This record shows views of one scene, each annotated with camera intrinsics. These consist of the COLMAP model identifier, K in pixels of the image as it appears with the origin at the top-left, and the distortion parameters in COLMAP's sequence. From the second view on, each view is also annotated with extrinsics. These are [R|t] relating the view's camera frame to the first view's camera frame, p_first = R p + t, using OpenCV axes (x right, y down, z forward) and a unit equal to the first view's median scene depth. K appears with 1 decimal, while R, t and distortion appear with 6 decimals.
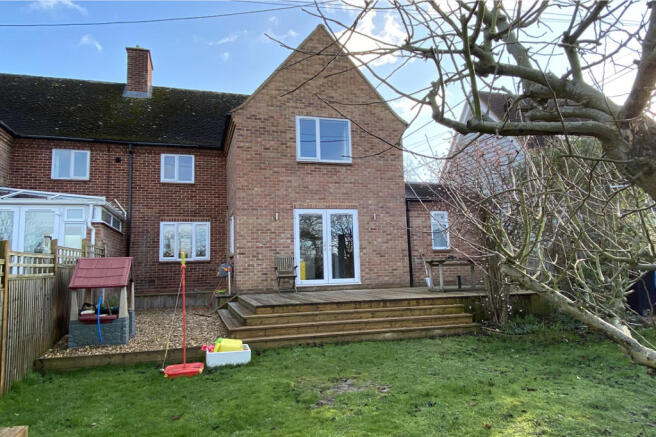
lens RADIAL K [[411.2, 0, 328.0], [0, 411.2, 218.5], [0, 0, 1]] dist [0.000195, -0.000366]
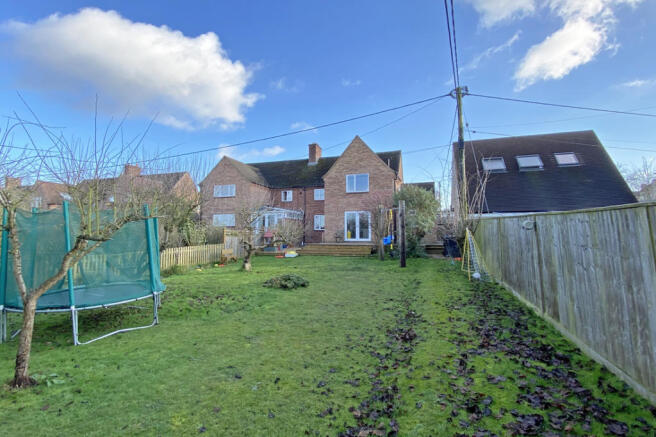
lens RADIAL K [[313.1, 0, 328.0], [0, 313.1, 218.5], [0, 0, 1]] dist [0.009182, -0.001051]
pose [[0.807342, -0.001519, -0.590082, 0.964975], [0.037020, 0.998157, 0.048081, -0.074557], [0.588922, -0.060663, 0.805910, -0.645702]]
